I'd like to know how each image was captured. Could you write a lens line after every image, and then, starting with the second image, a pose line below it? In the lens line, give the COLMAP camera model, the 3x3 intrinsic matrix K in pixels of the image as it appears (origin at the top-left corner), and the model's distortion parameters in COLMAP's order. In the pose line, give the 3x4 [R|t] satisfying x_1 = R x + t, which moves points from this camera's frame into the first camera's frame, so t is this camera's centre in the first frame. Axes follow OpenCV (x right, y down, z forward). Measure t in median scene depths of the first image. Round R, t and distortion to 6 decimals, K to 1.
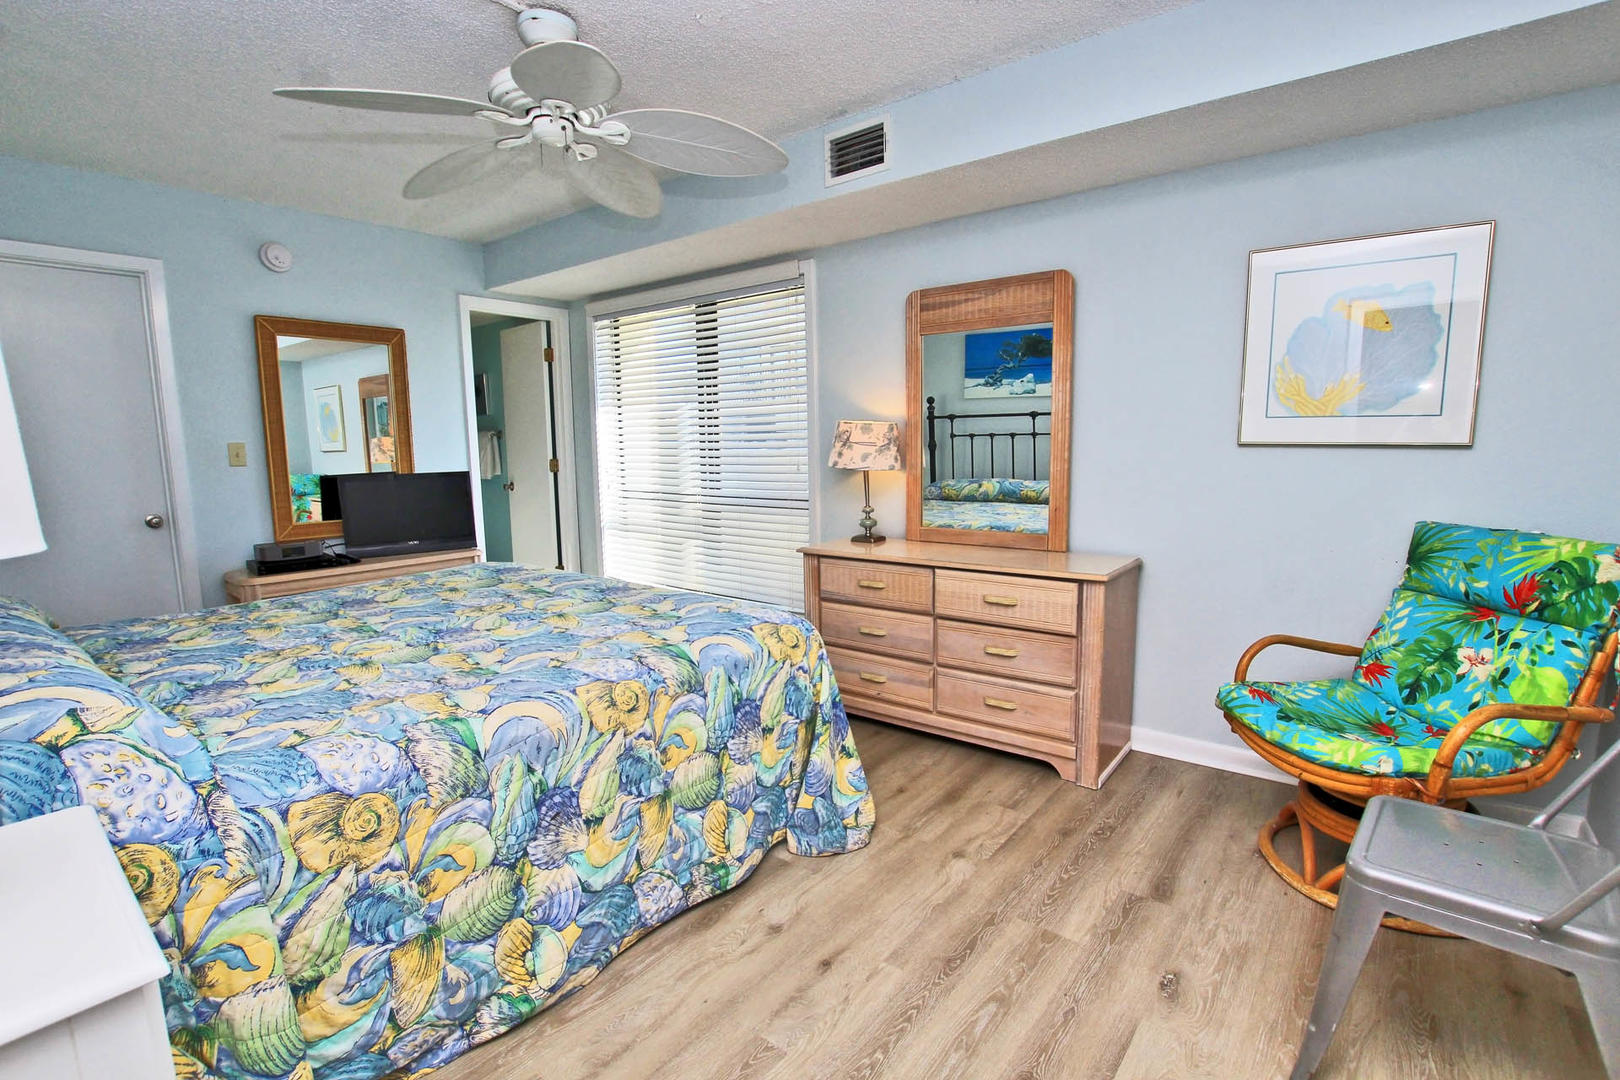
lens RADIAL K [[748.6, 0, 811.1], [0, 748.6, 535.4], [0, 0, 1]] dist [-0.003473, -0.000262]
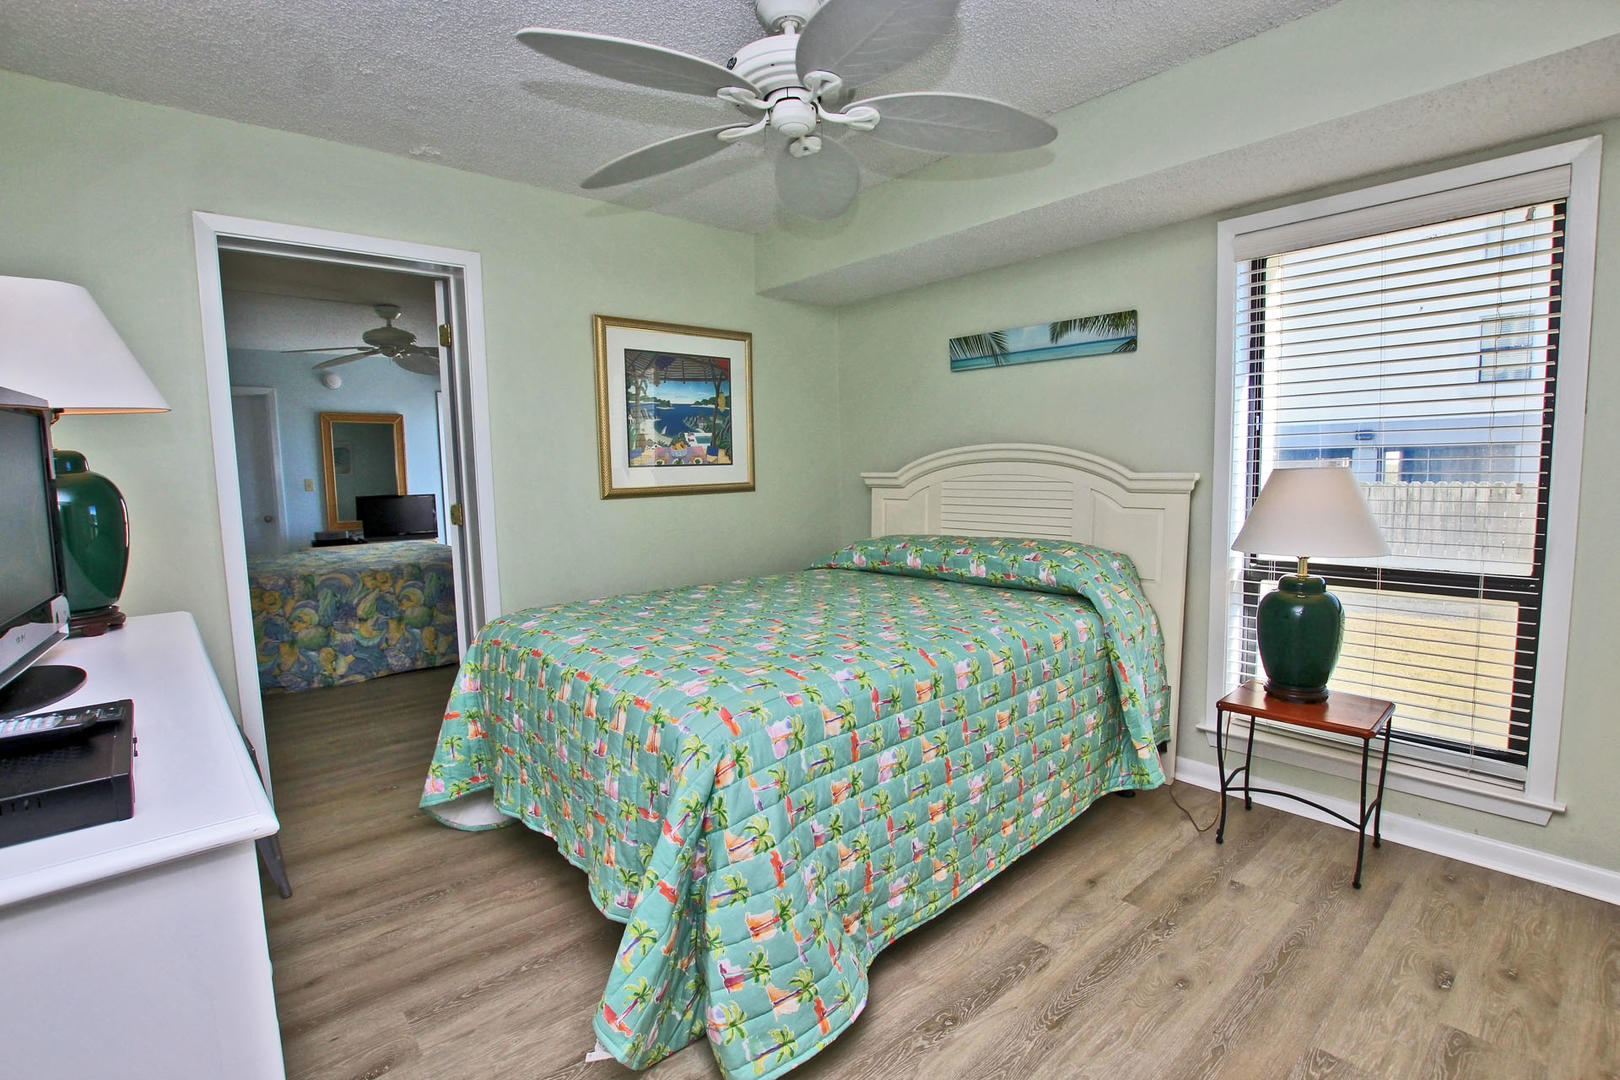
lens RADIAL K [[753.3, 0, 815.2], [0, 753.3, 538.6], [0, 0, 1]] dist [-0.033756, 0.004448]
pose [[0.986169, 0.010733, -0.165394, 1.771480], [-0.016627, 0.999273, -0.034294, 0.155416], [0.164906, 0.036570, 0.985631, -1.394723]]
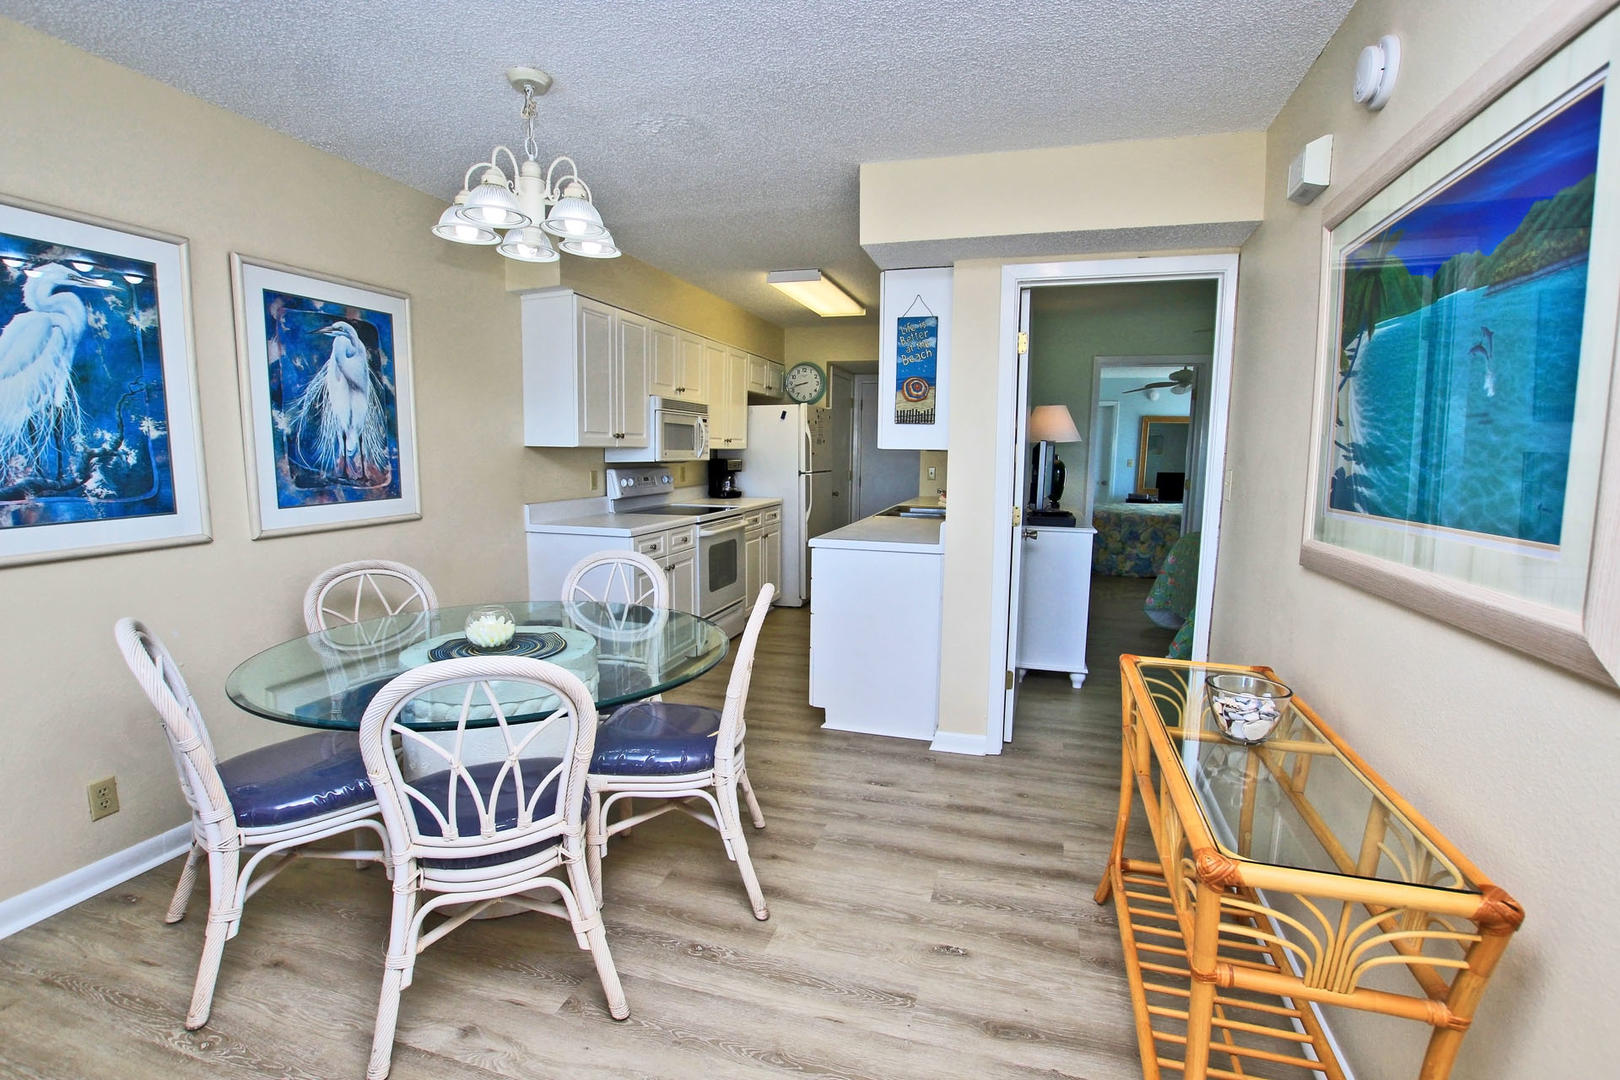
lens RADIAL K [[753.3, 0, 822.0], [0, 753.3, 538.1], [0, 0, 1]] dist [-0.033756, 0.004448]
pose [[0.391257, 0.128200, -0.911308, 3.231856], [-0.142549, 0.986740, 0.077610, 0.278944], [0.909174, 0.099540, 0.404343, -2.758203]]
